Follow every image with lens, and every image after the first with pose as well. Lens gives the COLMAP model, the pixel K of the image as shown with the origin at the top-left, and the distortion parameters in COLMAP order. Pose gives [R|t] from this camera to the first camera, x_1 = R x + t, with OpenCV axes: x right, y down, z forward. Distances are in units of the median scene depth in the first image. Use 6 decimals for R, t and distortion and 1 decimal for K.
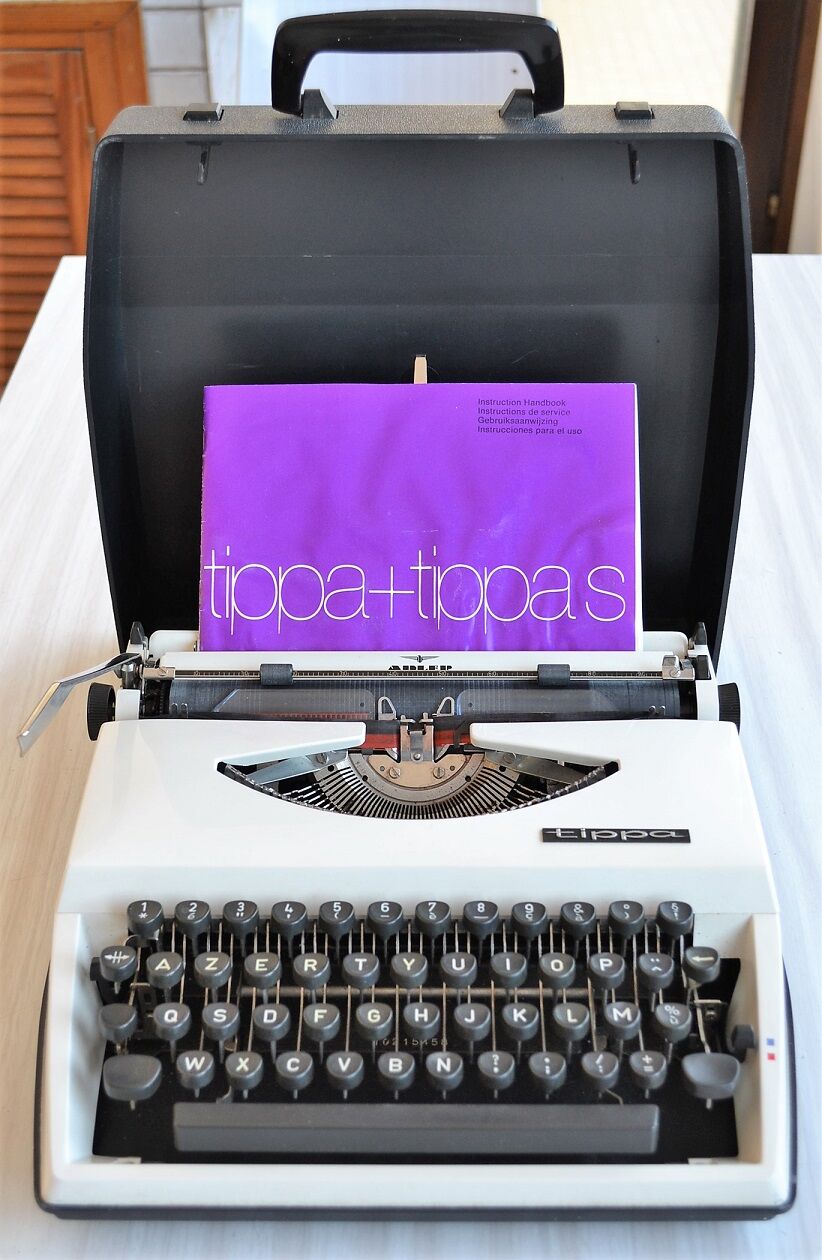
lens RADIAL K [[1680.0, 0, 425.5], [0, 1680.0, 642.1], [0, 0, 1]] dist [-0.053945, 0.000000]
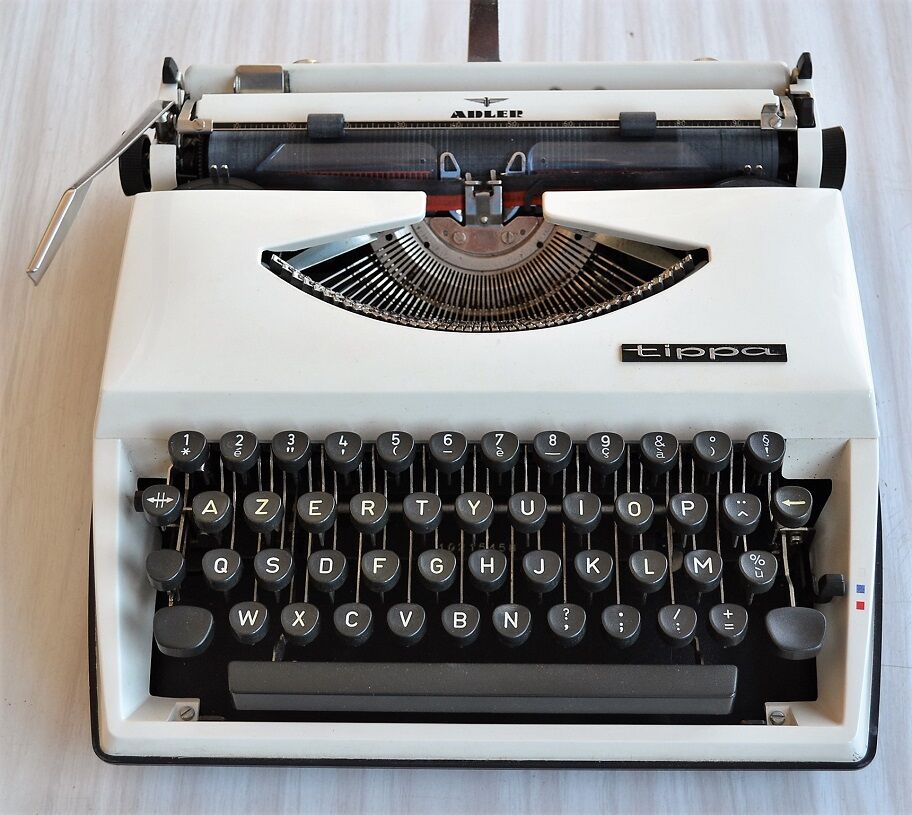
lens RADIAL K [[1493.7, 0, 451.8], [0, 1493.7, 408.3], [0, 0, 1]] dist [-0.059748, 0.000000]
pose [[0.999421, -0.000407, -0.034020, 0.005991], [0.013269, 0.925403, 0.378751, -0.170377], [0.031328, -0.378983, 0.924873, 0.257160]]
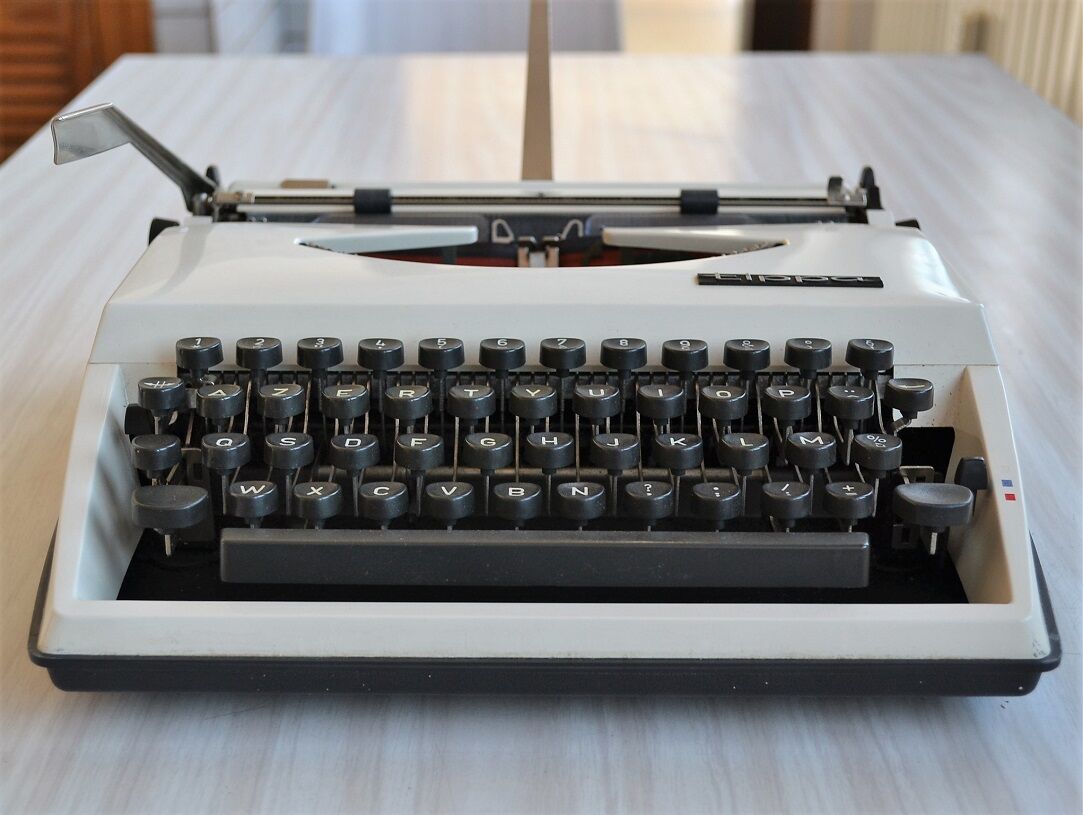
lens RADIAL K [[1626.2, 0, 504.8], [0, 1626.2, 429.8], [0, 0, 1]] dist [-0.028212, 0.000000]
pose [[0.999902, 0.001536, -0.013883, -0.012446], [-0.004271, 0.979956, -0.199169, 0.358668], [0.013299, 0.199209, 0.979867, 0.262271]]
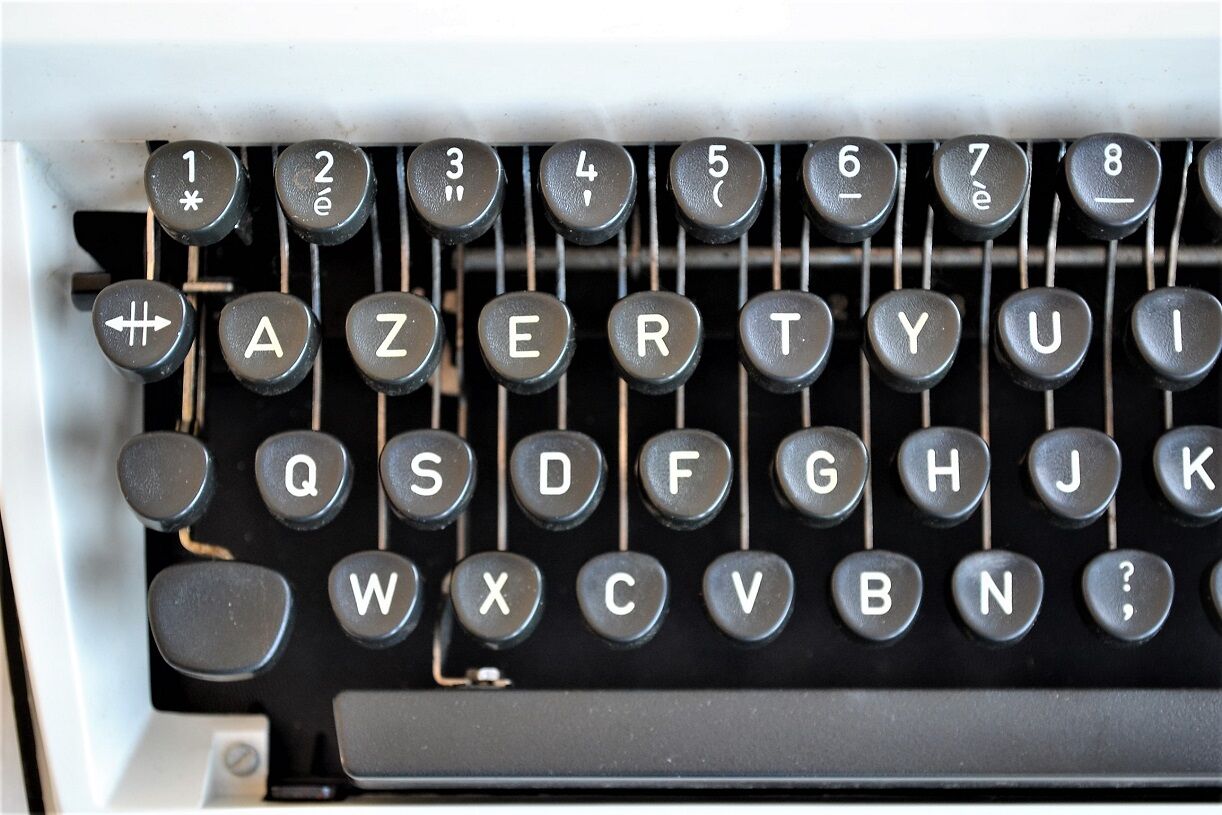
lens RADIAL K [[2403.2, 0, 610.1], [0, 2403.2, 406.0], [0, 0, 1]] dist [0.001872, 0.000000]
pose [[0.999822, -0.004080, -0.018442, -0.068075], [0.016183, 0.688507, 0.725049, -0.189296], [0.009739, -0.725218, 0.688450, 0.613316]]
